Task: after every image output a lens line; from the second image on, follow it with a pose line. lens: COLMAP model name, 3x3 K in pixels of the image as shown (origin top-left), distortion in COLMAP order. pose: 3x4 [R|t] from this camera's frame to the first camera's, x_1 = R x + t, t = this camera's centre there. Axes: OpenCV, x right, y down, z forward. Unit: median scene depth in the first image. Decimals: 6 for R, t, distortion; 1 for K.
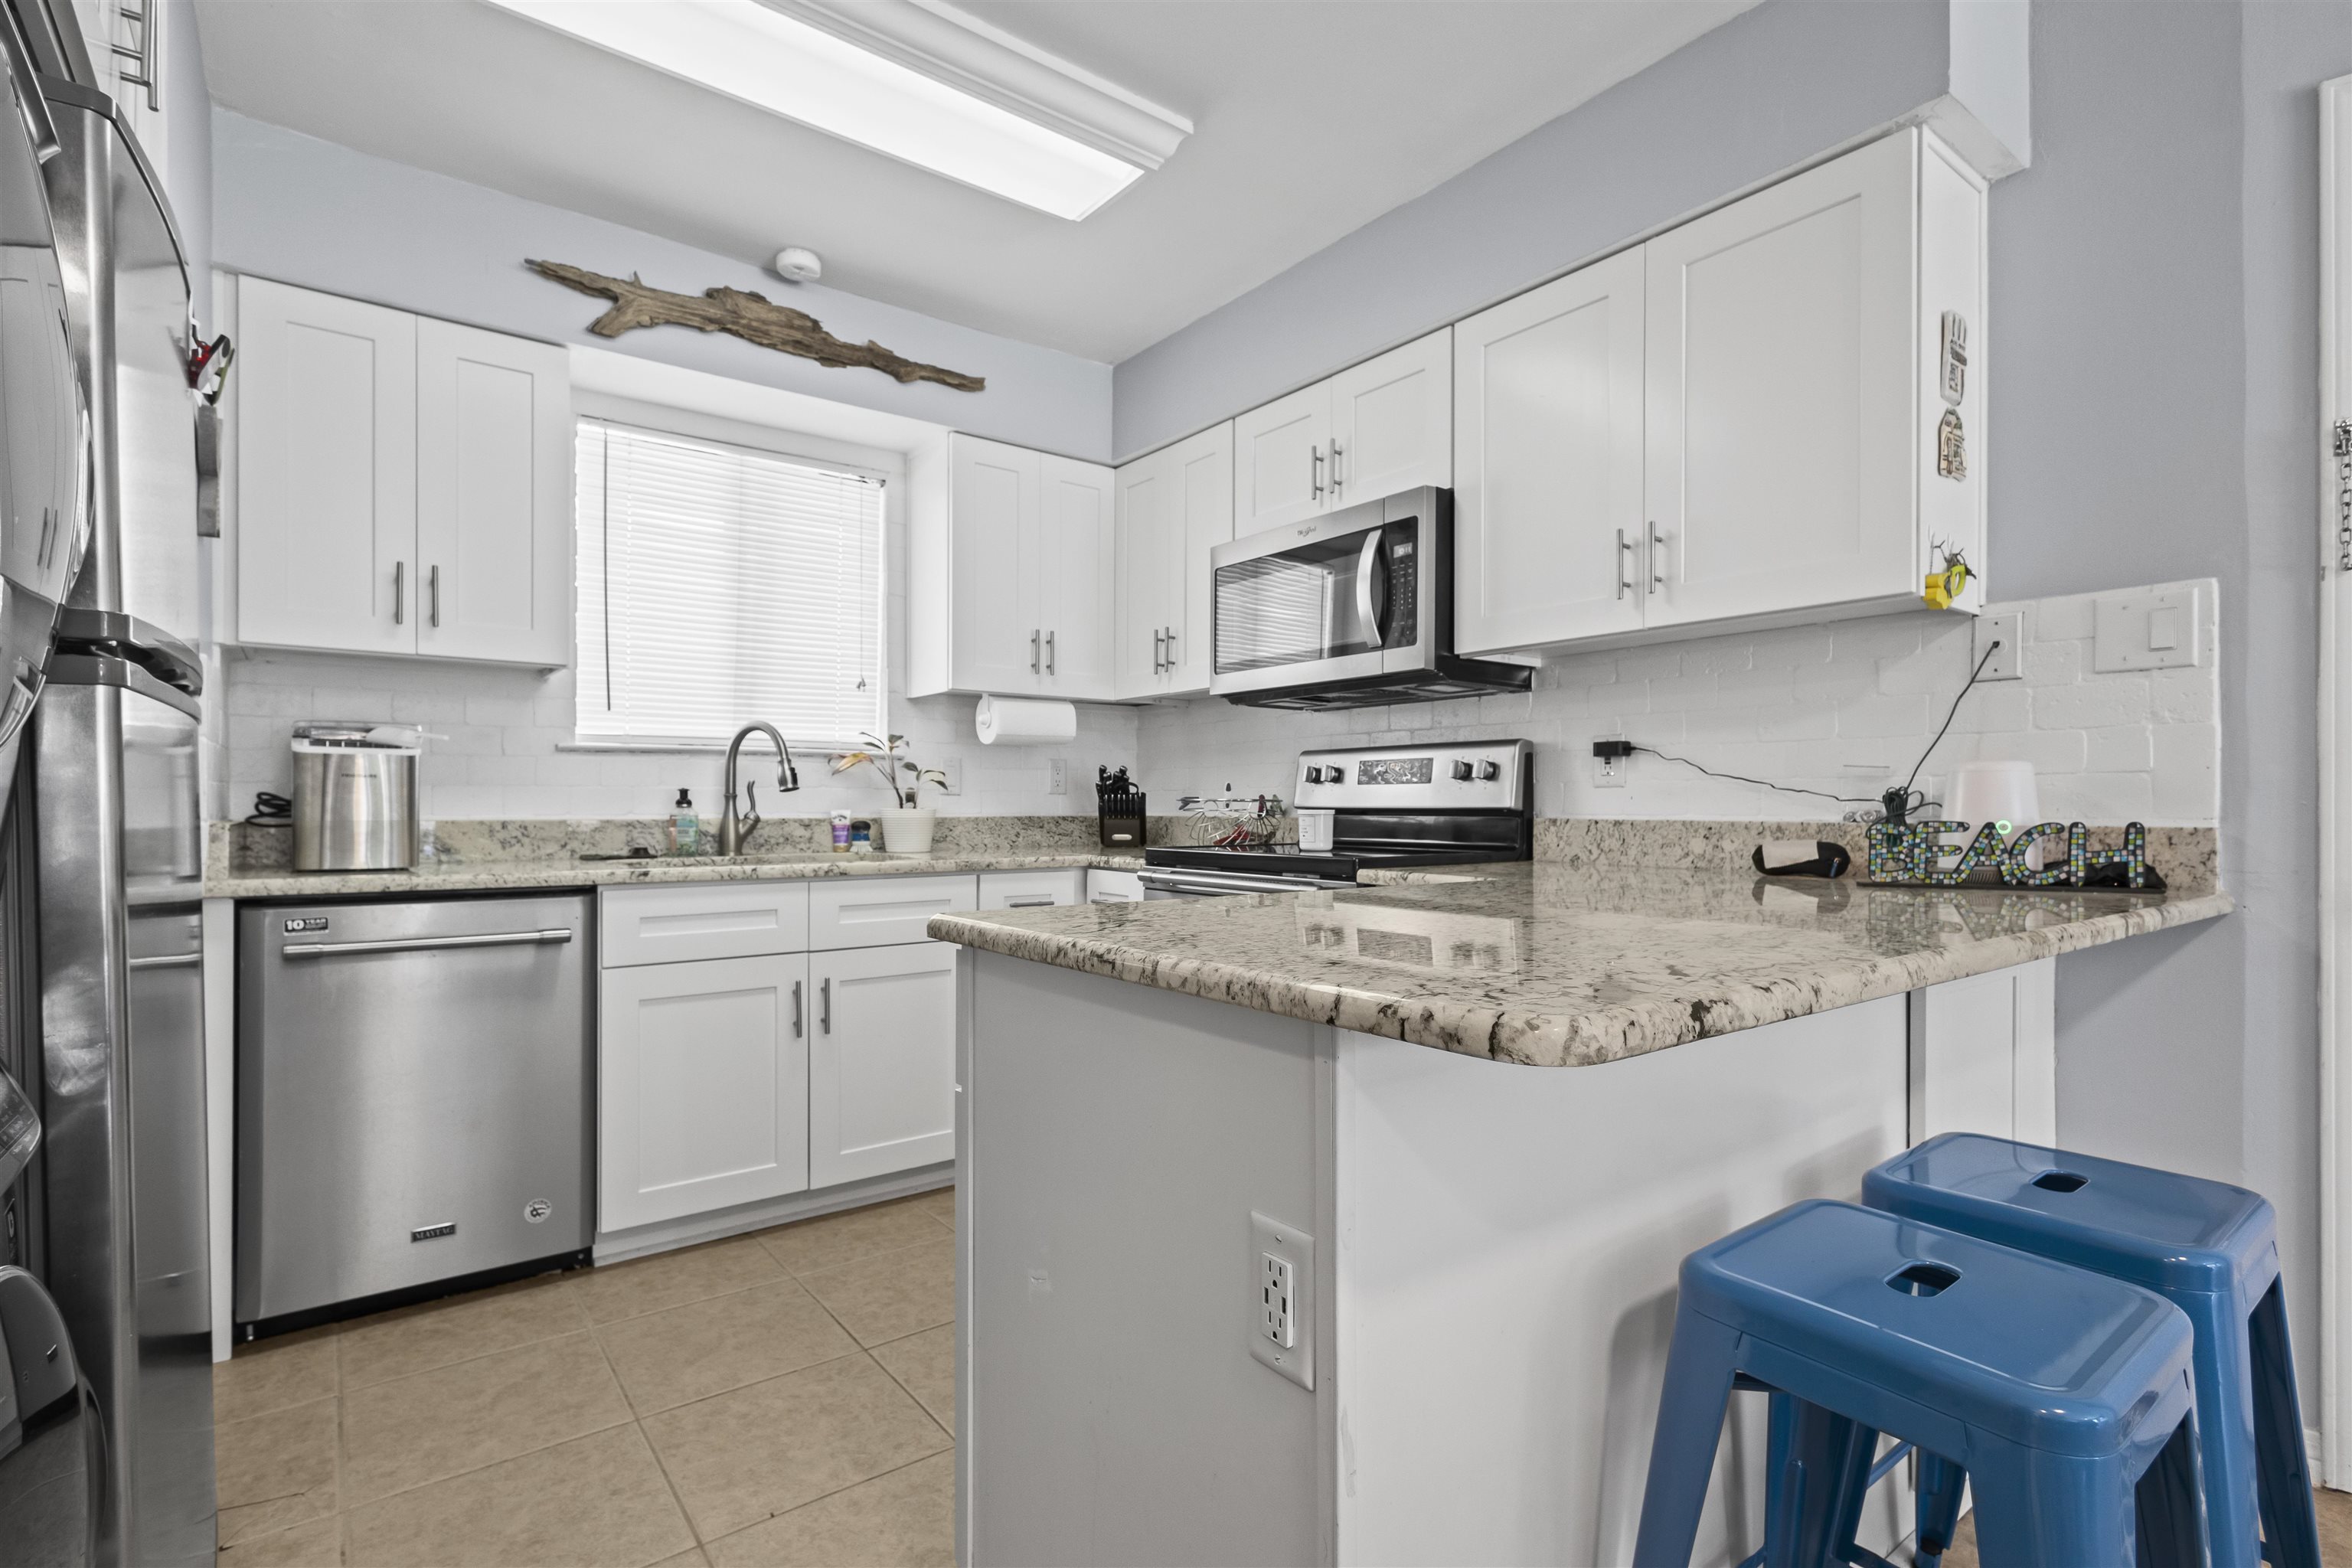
lens RADIAL K [[1101.9, 0, 1165.2], [0, 1101.9, 807.0], [0, 0, 1]] dist [-0.000693, 0.000445]
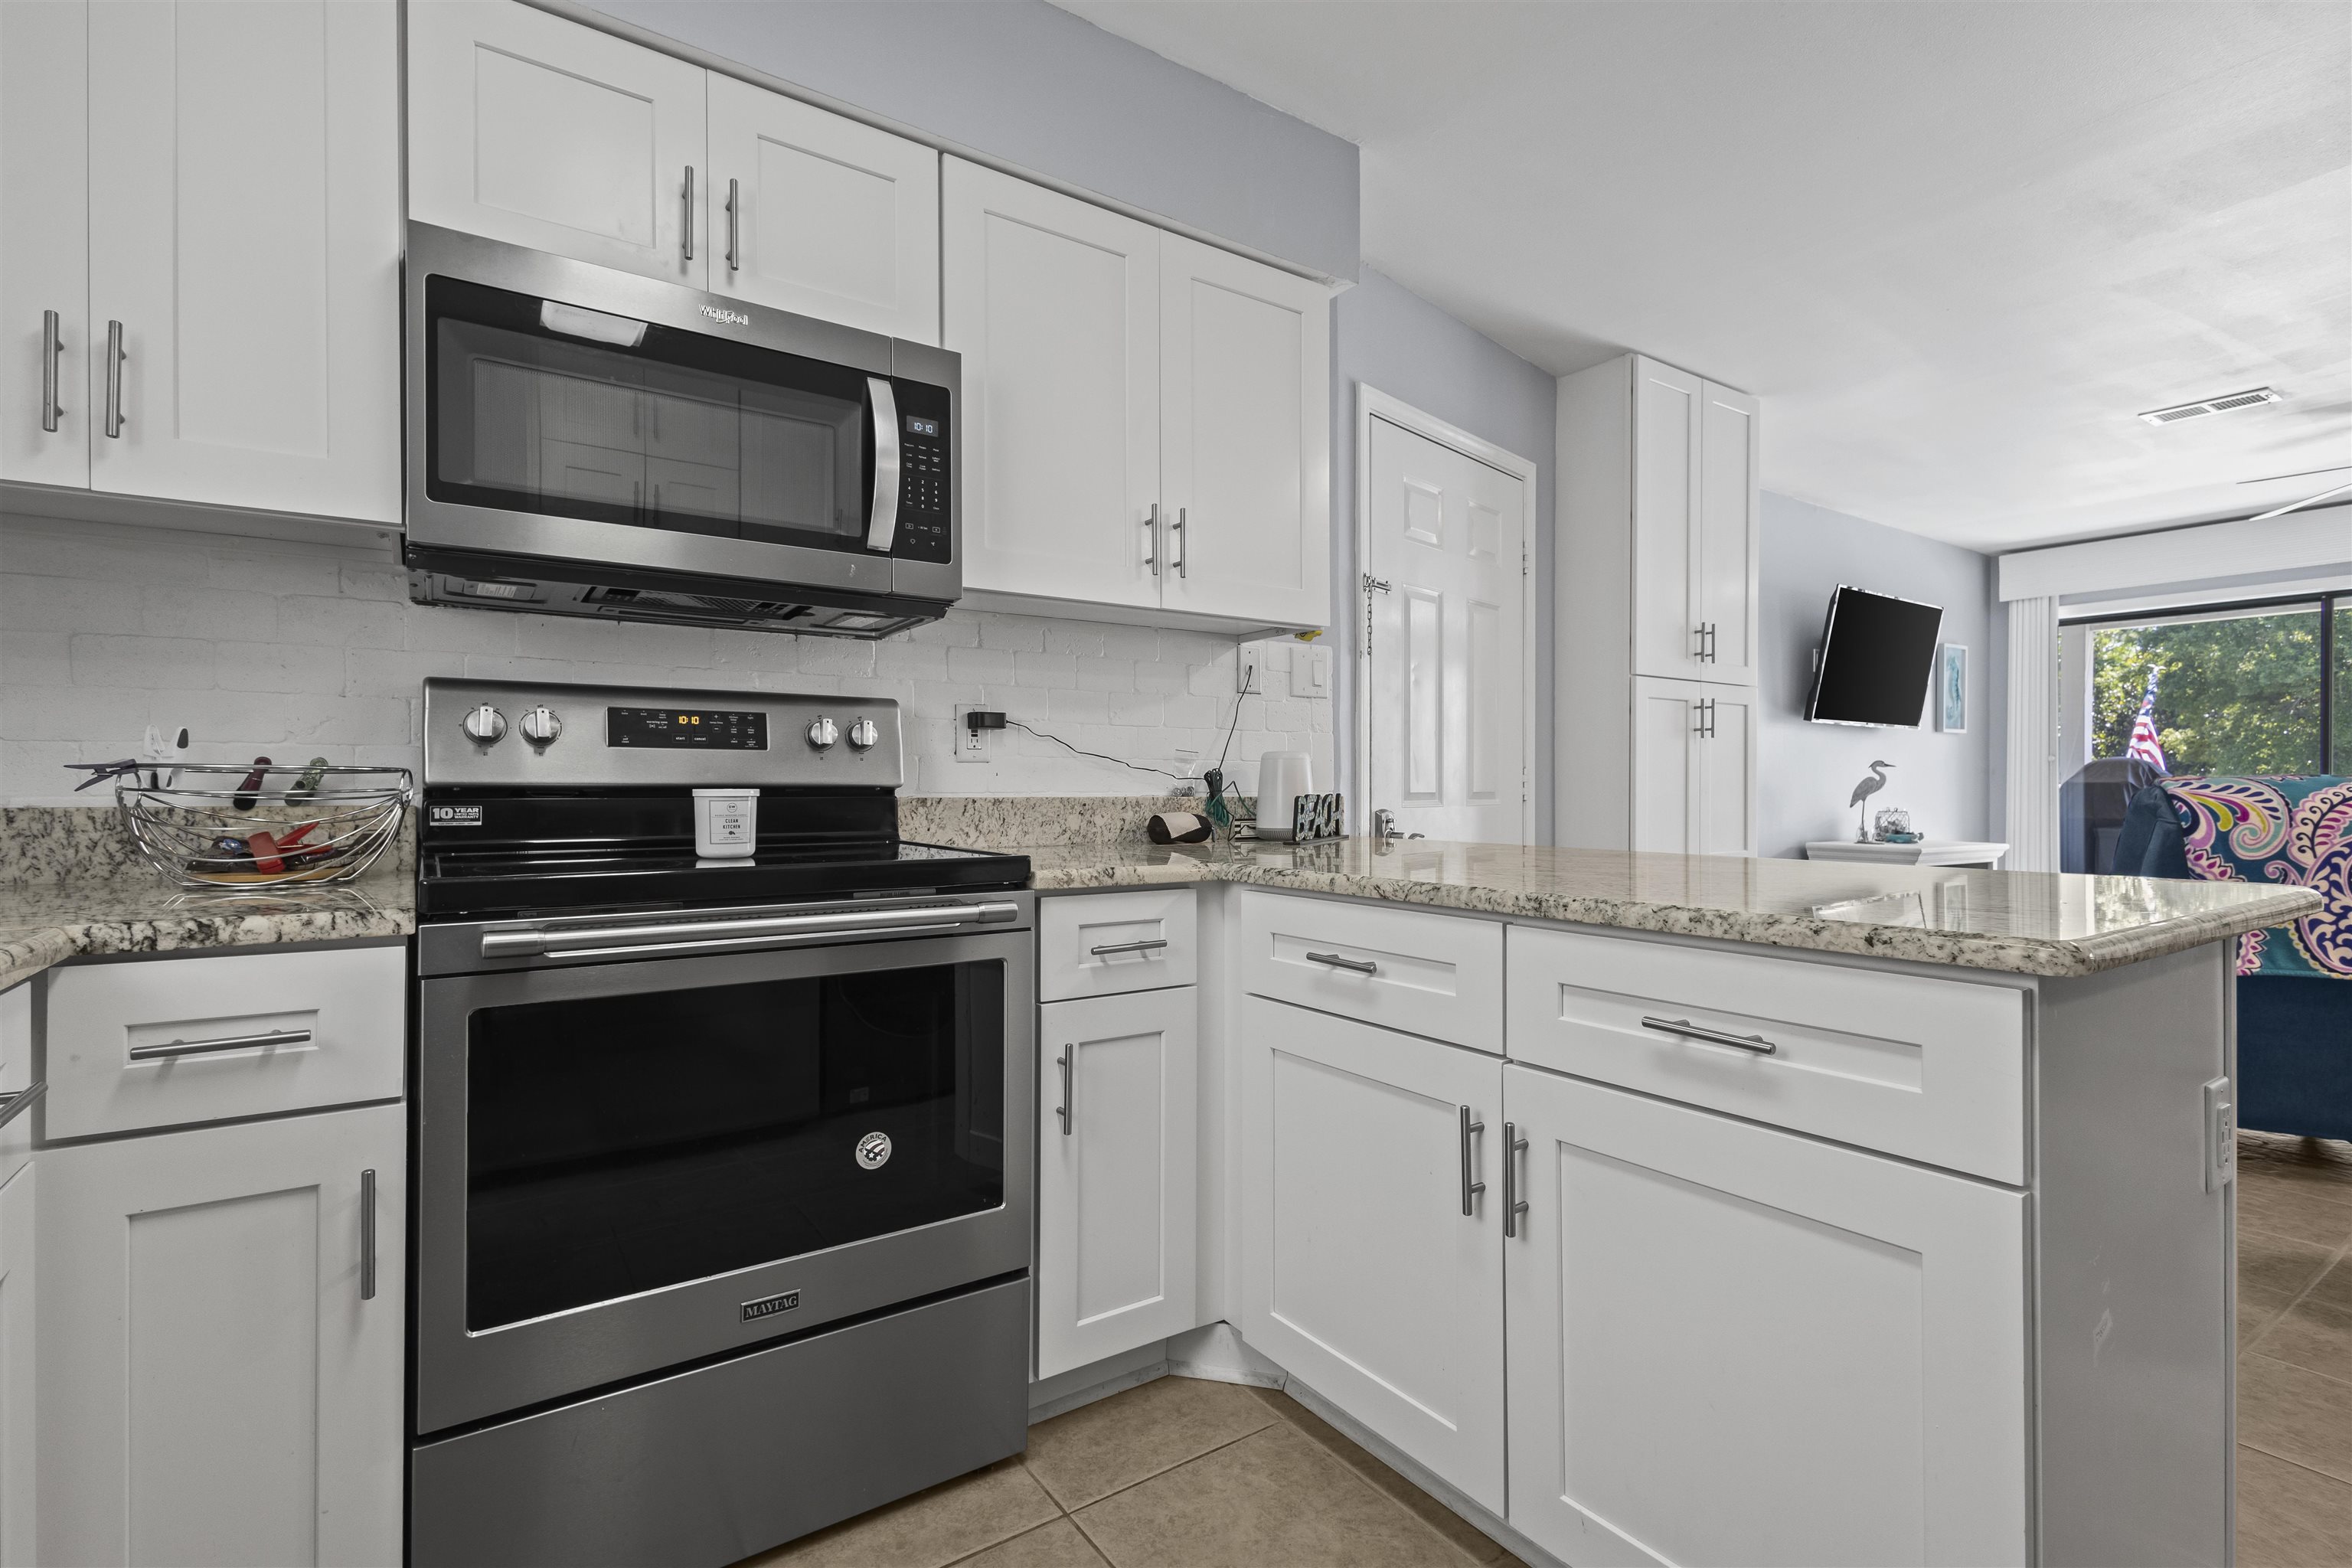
lens RADIAL K [[1090.2, 0, 1176.0], [0, 1090.2, 784.0], [0, 0, 1]] dist [0.004392, 0.000511]
pose [[0.044616, 0.000347, 0.999004, -0.412914], [0.000051, 1.000000, -0.000350, 0.000222], [-0.999004, 0.000067, 0.044616, 0.680826]]
